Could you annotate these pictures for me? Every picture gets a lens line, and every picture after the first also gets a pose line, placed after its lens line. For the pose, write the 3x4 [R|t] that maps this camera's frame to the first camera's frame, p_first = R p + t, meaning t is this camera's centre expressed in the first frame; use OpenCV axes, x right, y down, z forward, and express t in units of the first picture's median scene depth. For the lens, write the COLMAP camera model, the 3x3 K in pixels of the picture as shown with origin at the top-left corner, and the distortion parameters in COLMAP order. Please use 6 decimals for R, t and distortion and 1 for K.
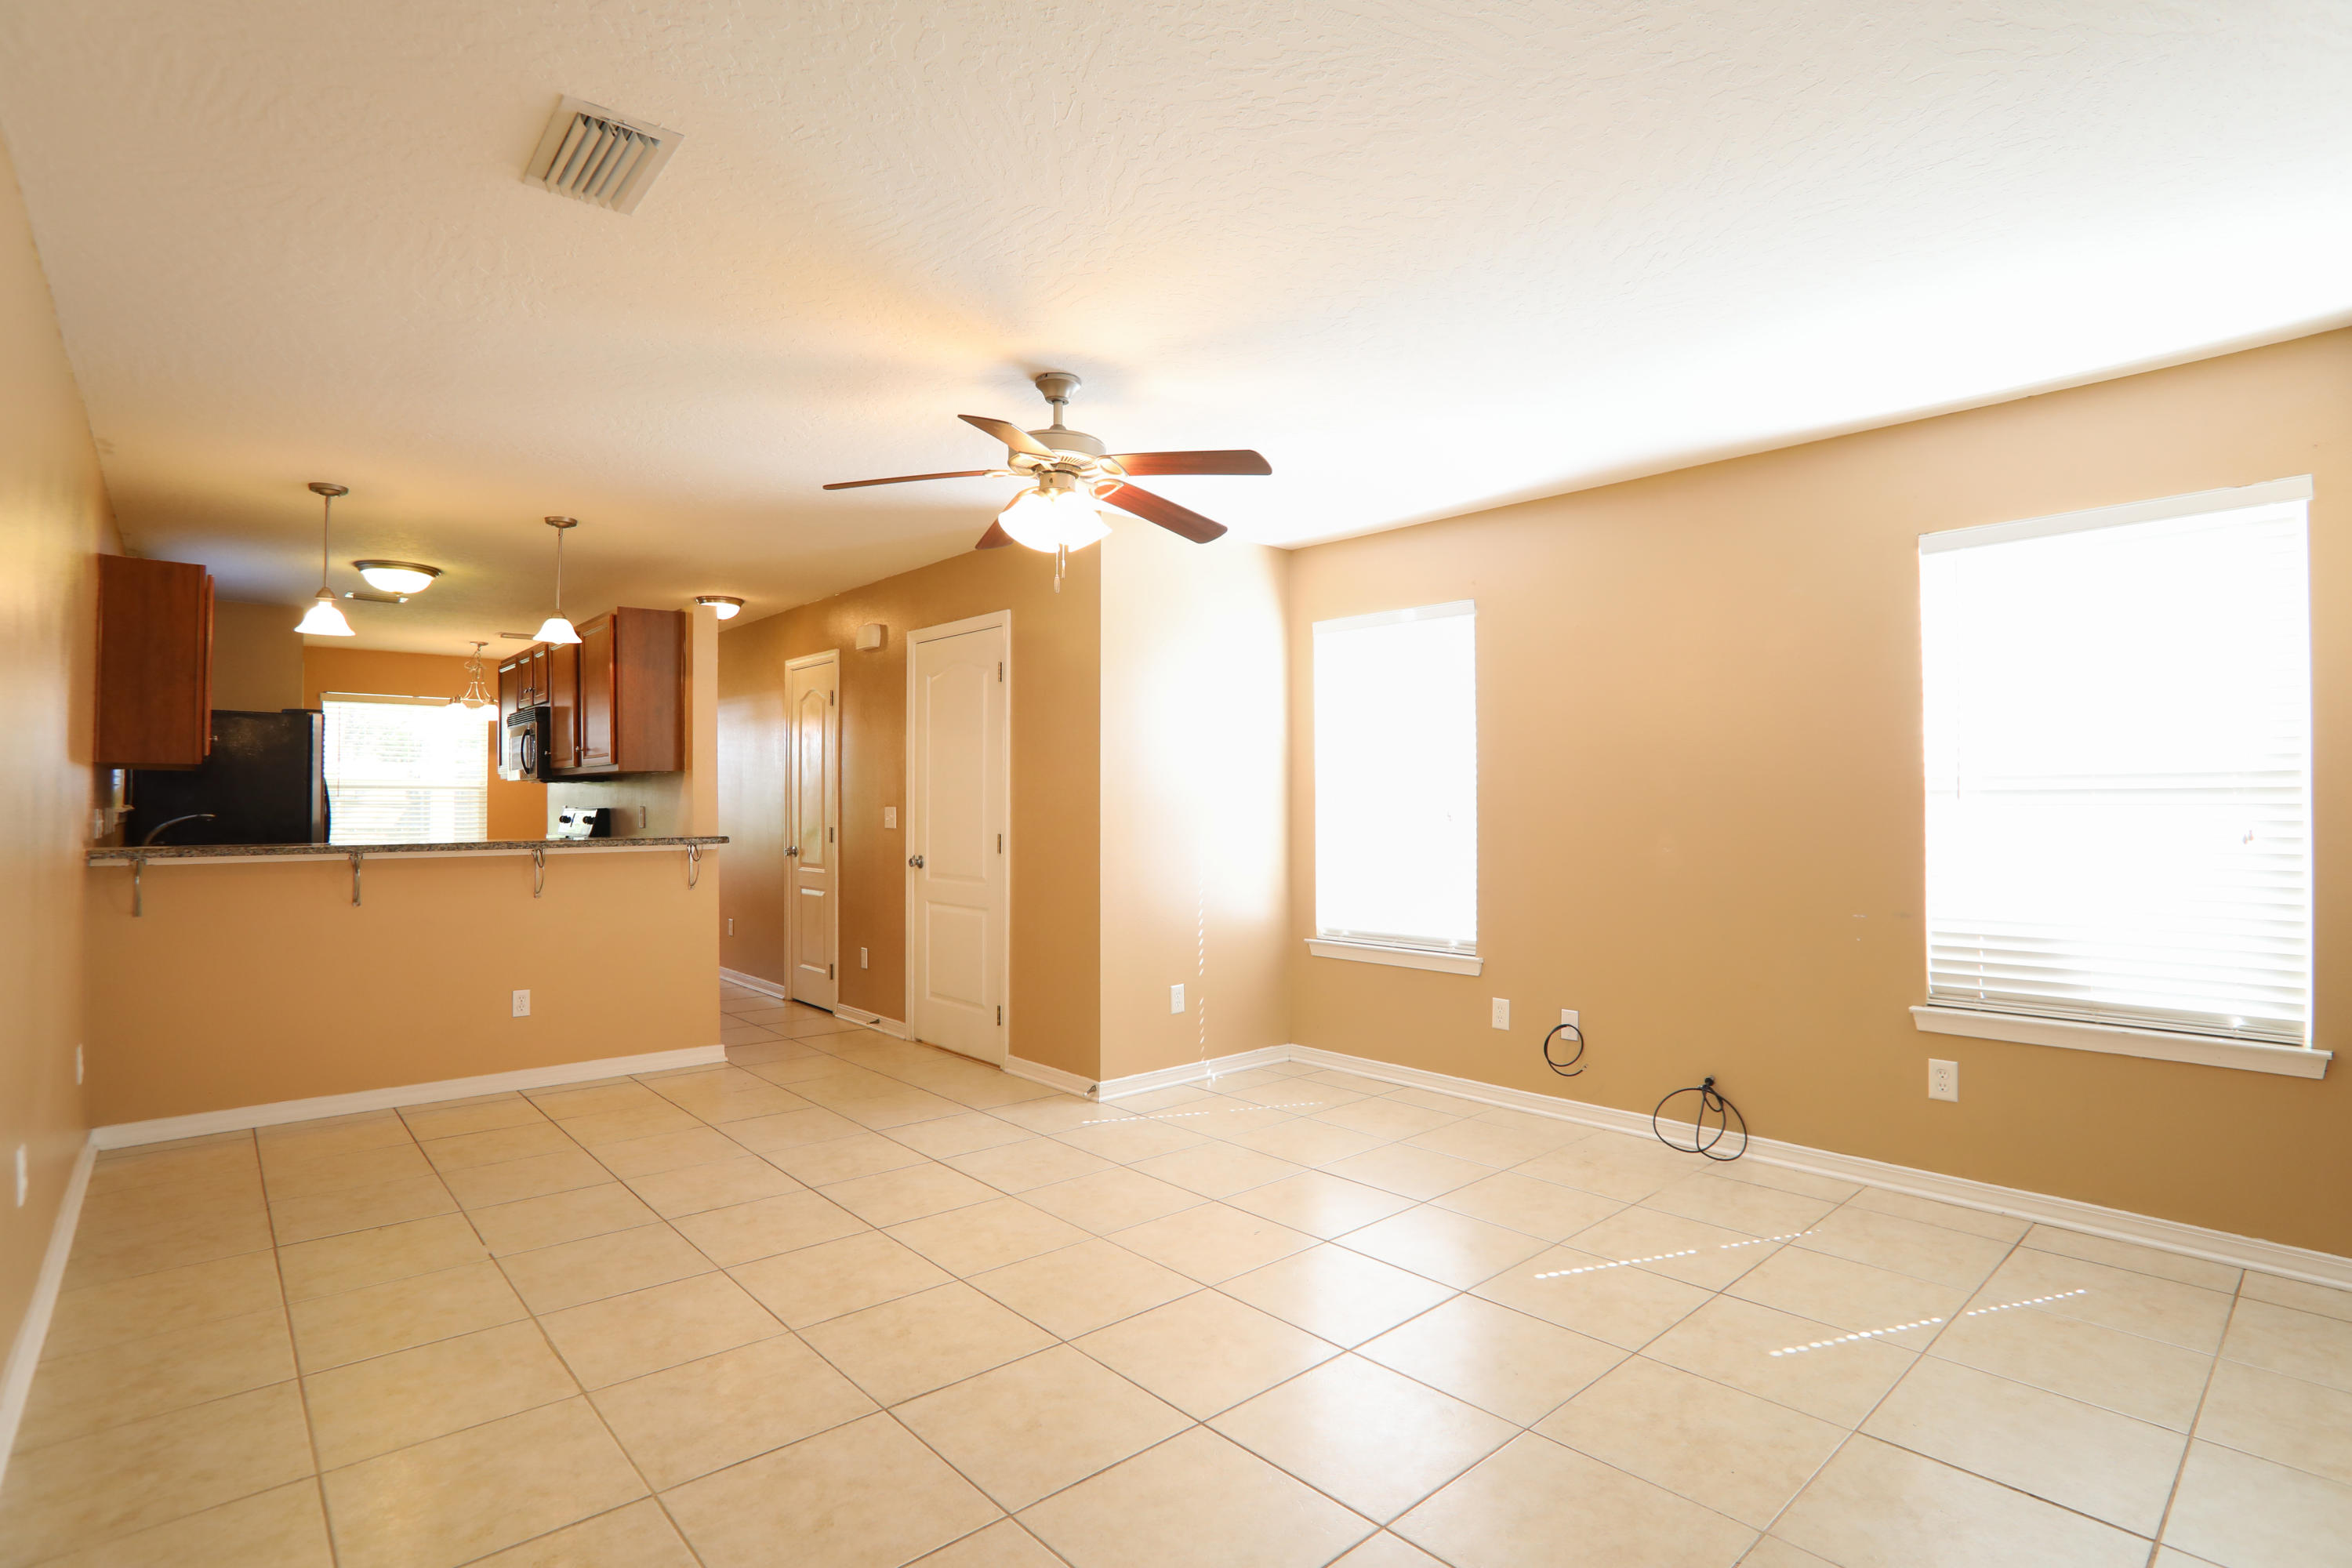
lens RADIAL K [[1137.8, 0, 1176.0], [0, 1137.8, 784.0], [0, 0, 1]] dist [-0.018860, -0.000142]
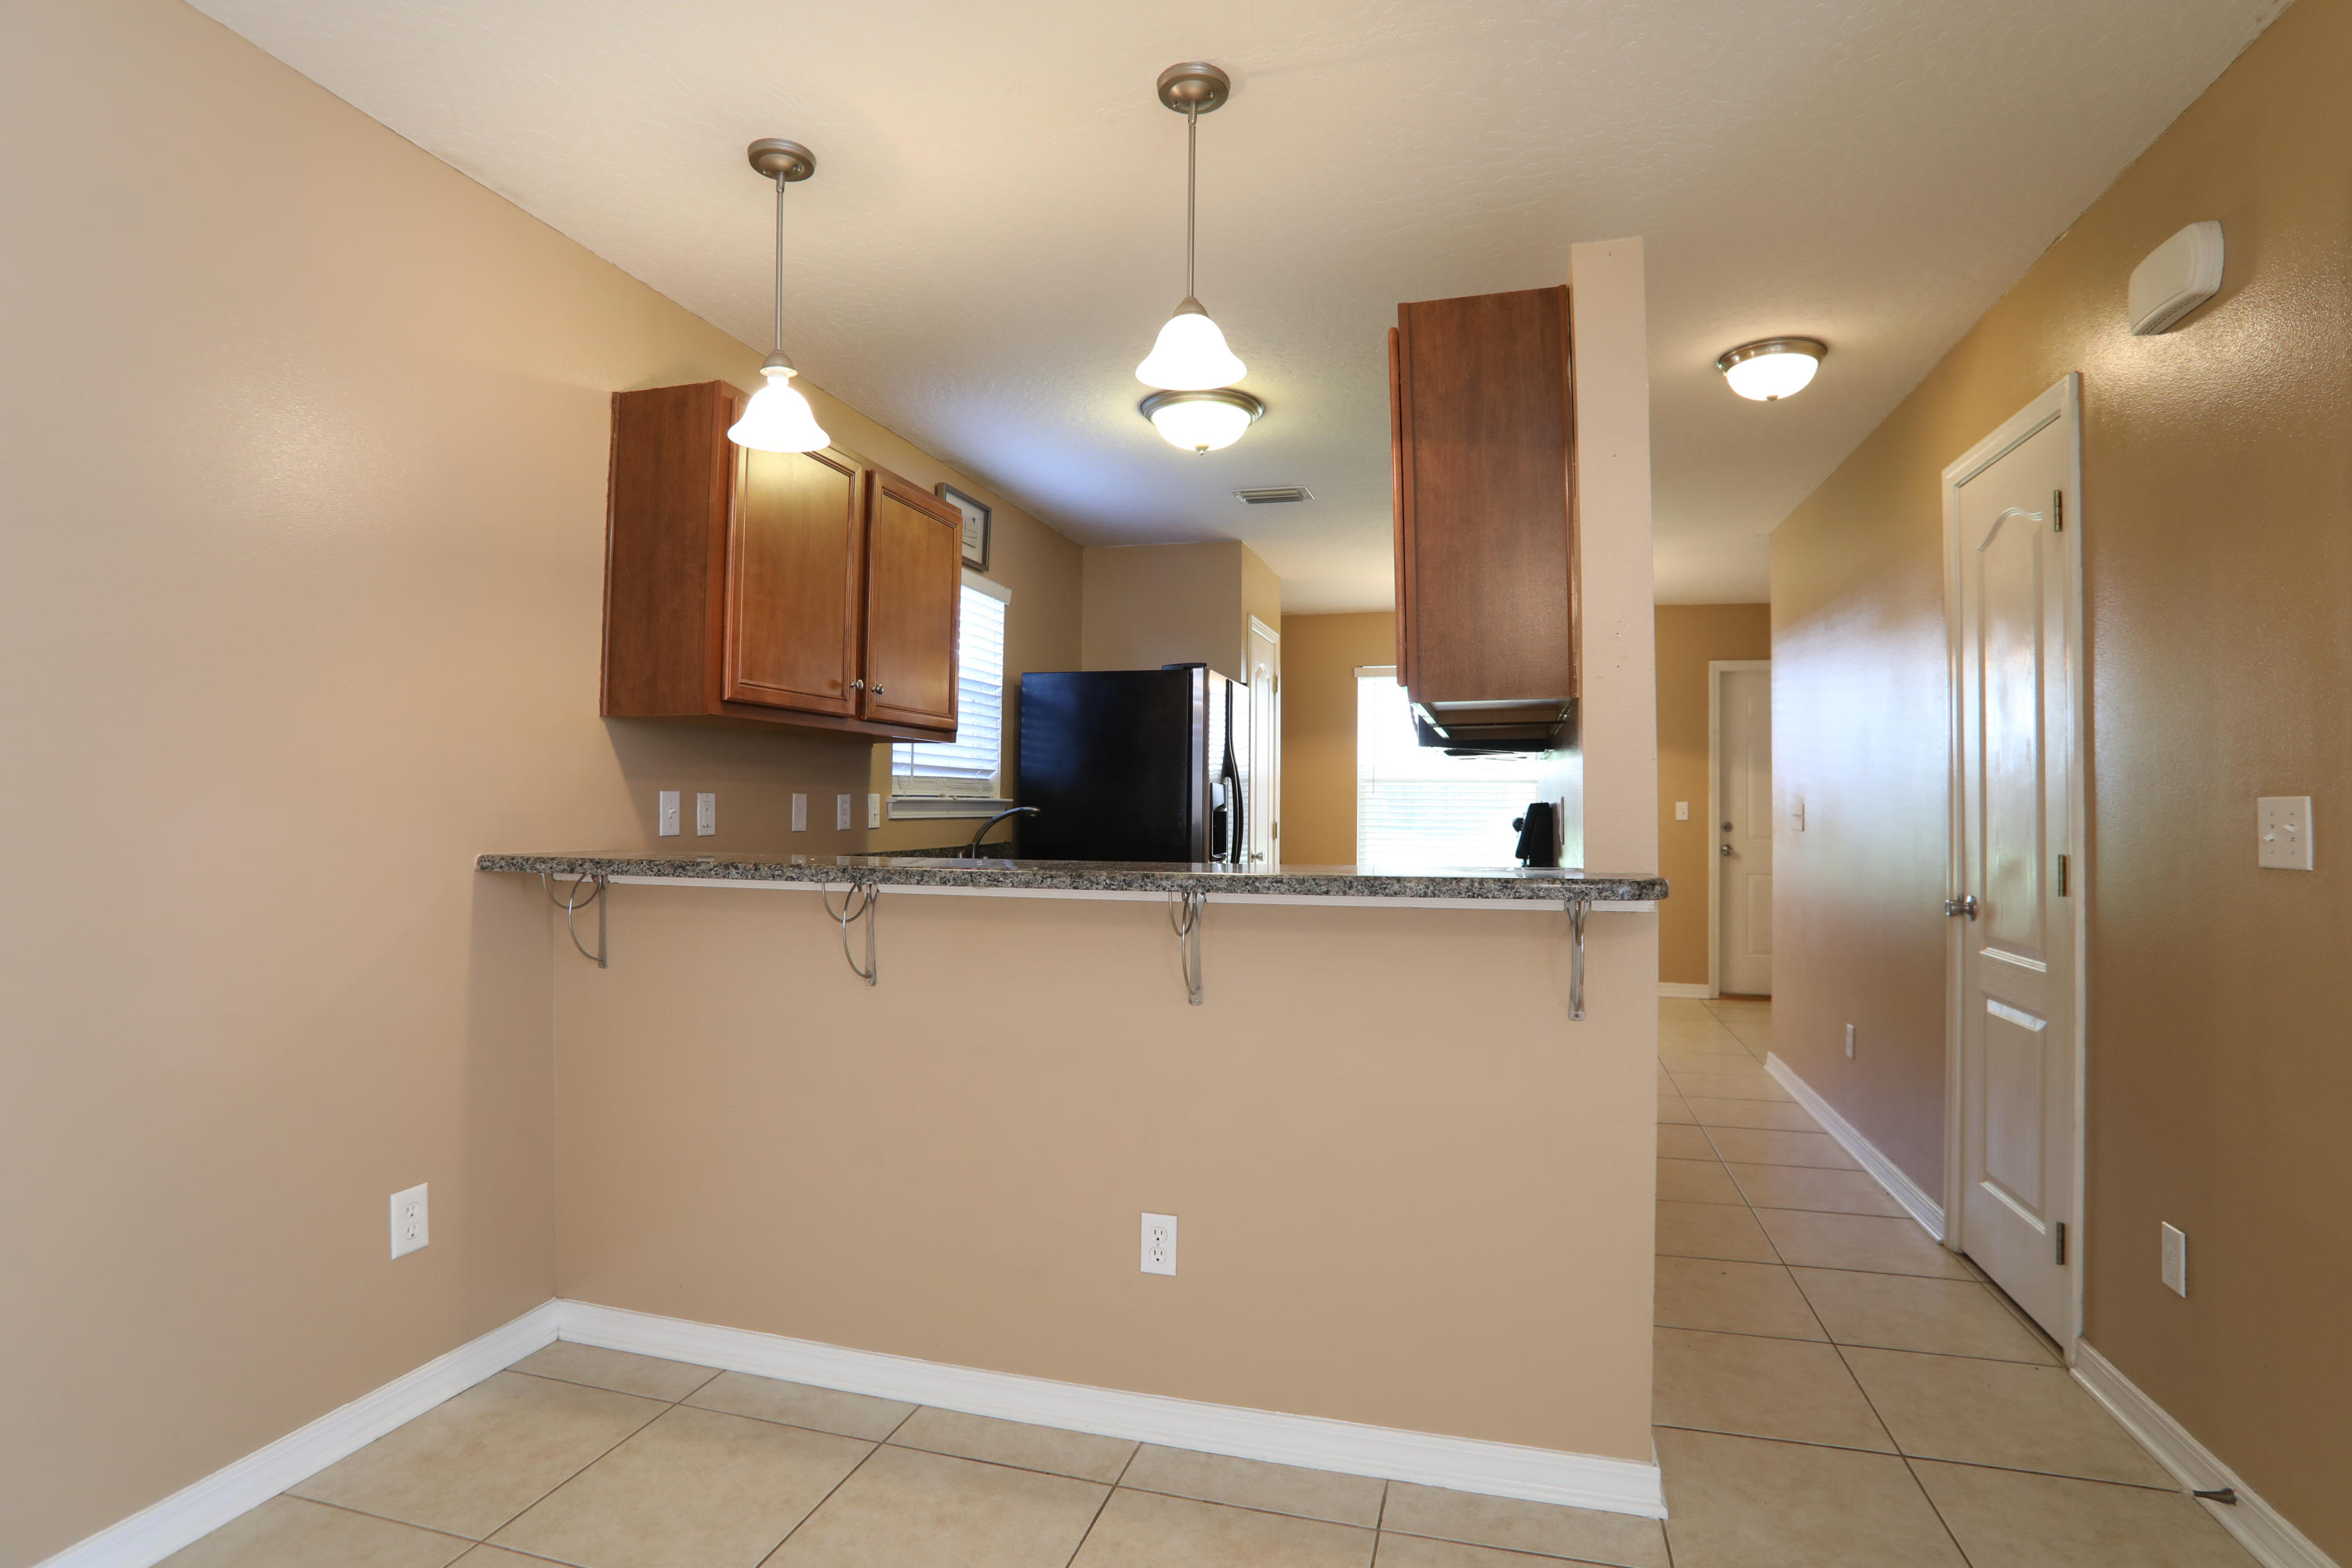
lens RADIAL K [[1137.8, 0, 1176.0], [0, 1137.8, 784.0], [0, 0, 1]] dist [-0.018860, -0.000142]
pose [[0.544430, -0.005205, -0.838790, -0.152272], [0.003109, 0.999986, -0.004188, 0.014257], [0.838801, -0.000328, 0.544438, 0.555245]]
